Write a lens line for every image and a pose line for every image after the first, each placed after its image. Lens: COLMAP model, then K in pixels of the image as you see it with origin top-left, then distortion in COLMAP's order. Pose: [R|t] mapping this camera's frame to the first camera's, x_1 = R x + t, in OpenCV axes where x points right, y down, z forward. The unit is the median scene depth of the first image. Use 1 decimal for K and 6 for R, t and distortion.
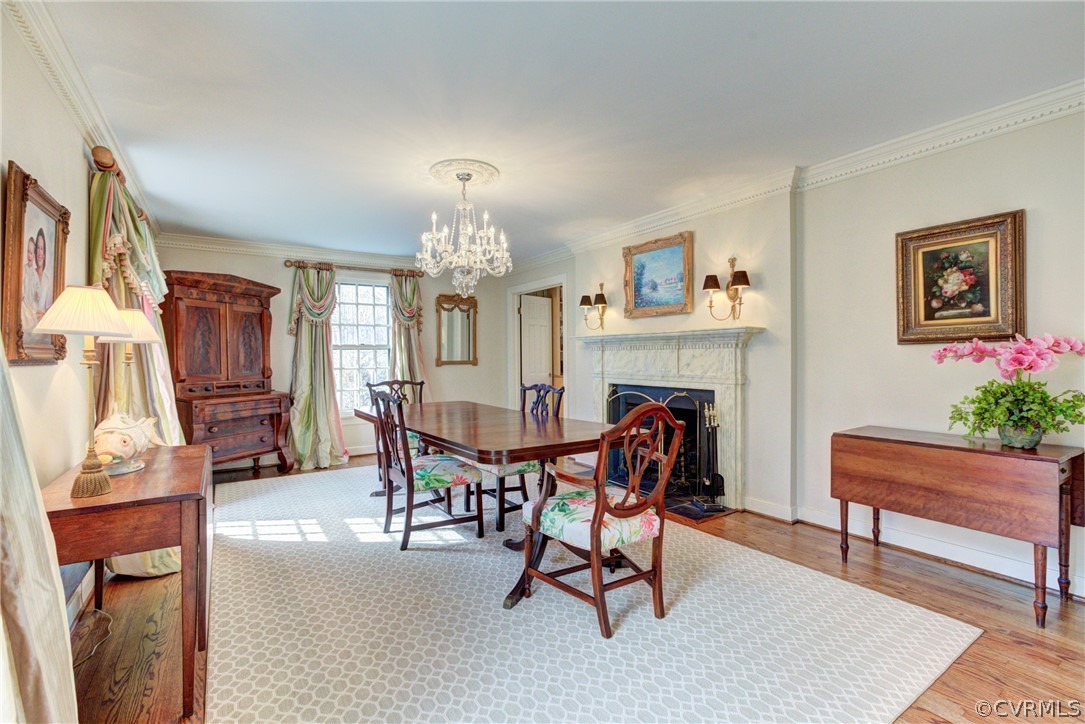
lens RADIAL K [[490.7, 0, 545.6], [0, 490.7, 350.5], [0, 0, 1]] dist [-0.011445, 0.000968]
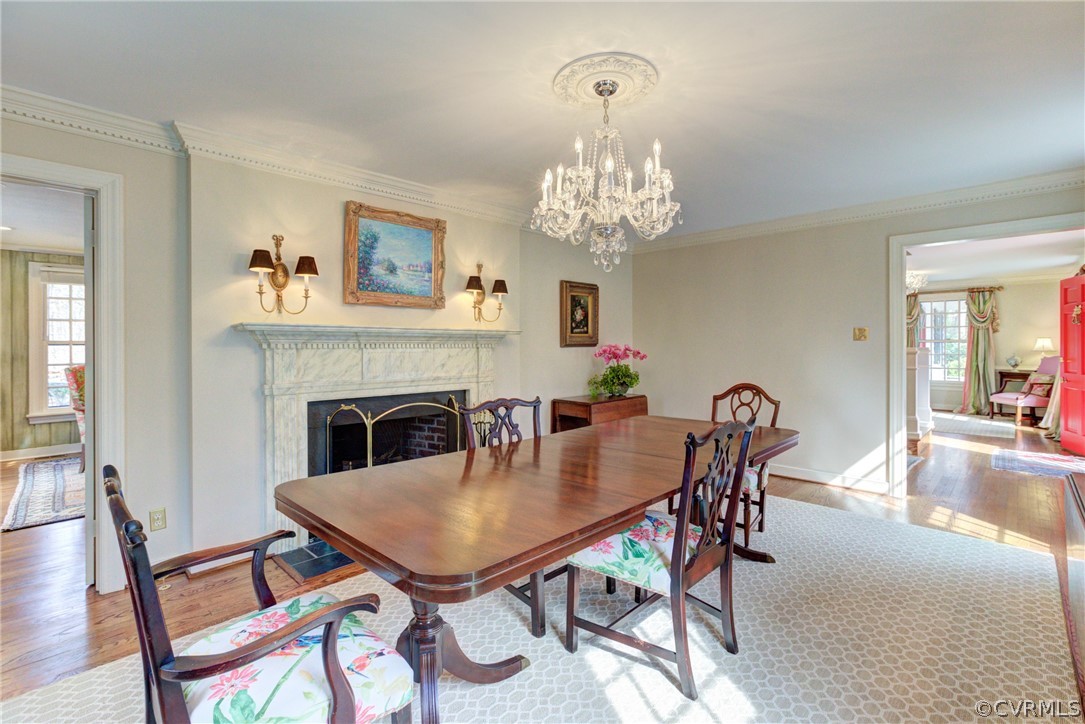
lens RADIAL K [[490.7, 0, 549.8], [0, 490.7, 356.0], [0, 0, 1]] dist [-0.011445, 0.000968]
pose [[-0.187174, 0.004766, 0.982315, -0.653241], [0.007954, 0.999963, -0.003336, 0.016132], [-0.982295, 0.007189, -0.187205, 0.979112]]
